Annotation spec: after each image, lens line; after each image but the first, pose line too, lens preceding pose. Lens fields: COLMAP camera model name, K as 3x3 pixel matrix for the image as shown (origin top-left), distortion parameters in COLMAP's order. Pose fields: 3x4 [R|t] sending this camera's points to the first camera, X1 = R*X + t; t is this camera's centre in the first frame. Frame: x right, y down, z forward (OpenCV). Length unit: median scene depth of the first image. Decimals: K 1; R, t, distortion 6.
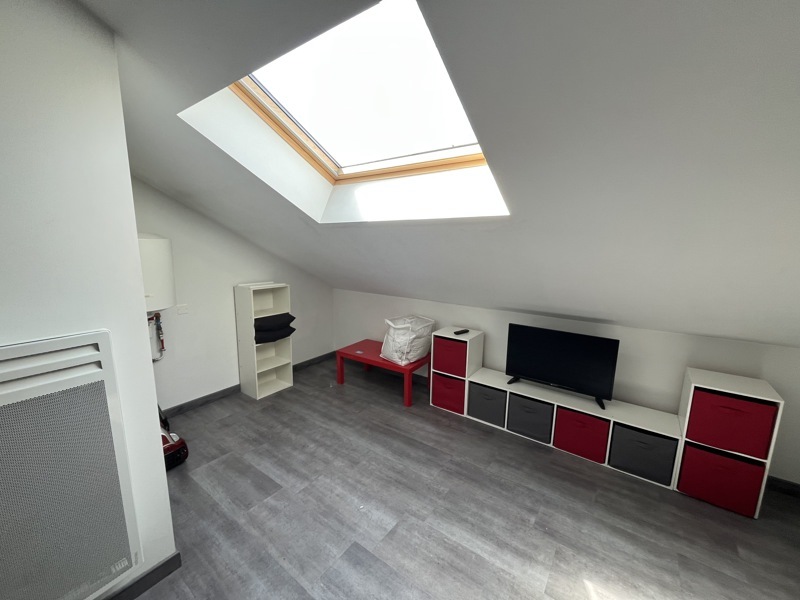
lens RADIAL K [[323.1, 0, 397.6], [0, 323.1, 300.4], [0, 0, 1]] dist [-0.001842, -0.000031]
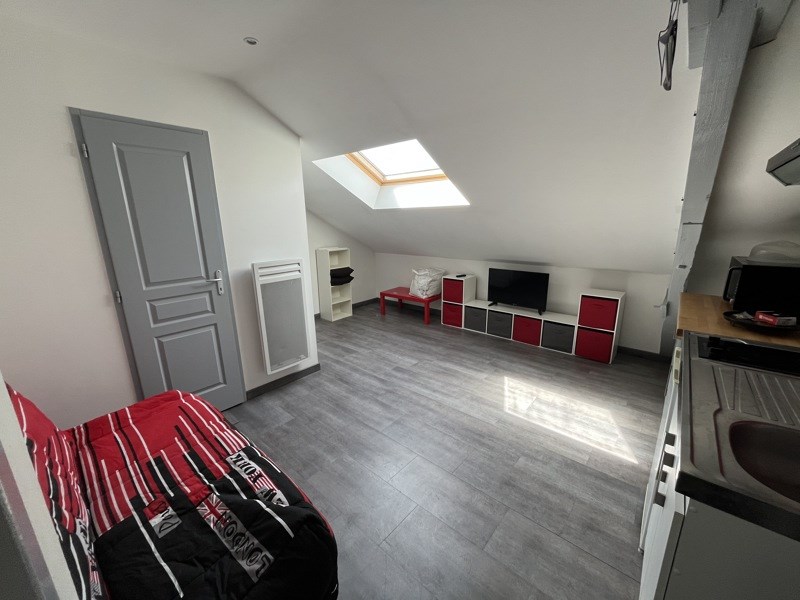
lens RADIAL K [[323.1, 0, 398.1], [0, 323.1, 303.3], [0, 0, 1]] dist [-0.001842, -0.000031]
pose [[0.995951, -0.006023, -0.089700, 0.045085], [0.013487, 0.996472, 0.082841, 0.126234], [0.088884, -0.083715, 0.992518, -0.762772]]
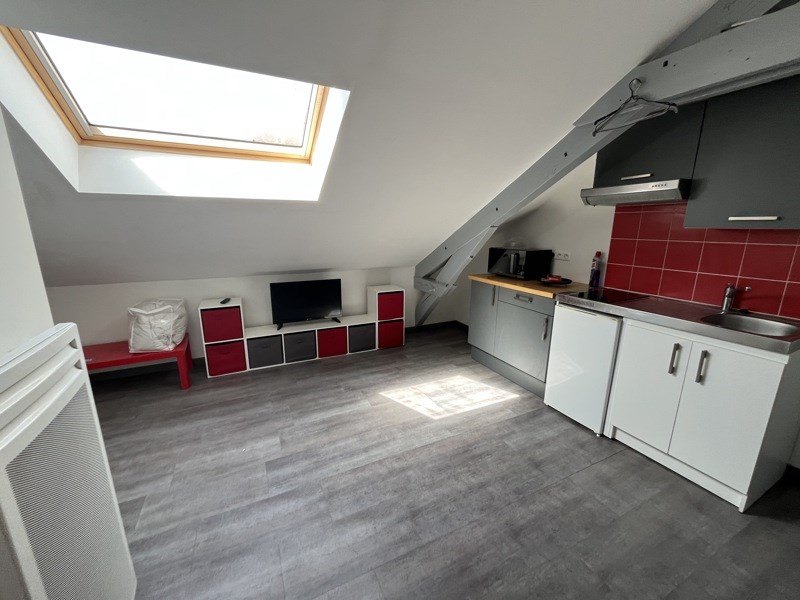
lens RADIAL K [[323.1, 0, 400.9], [0, 323.1, 299.6], [0, 0, 1]] dist [-0.001842, -0.000031]
pose [[0.463918, -0.208512, 0.860989, -0.612541], [0.150944, 0.976298, 0.155105, 0.017623], [-0.872924, 0.058005, 0.484396, -0.067227]]
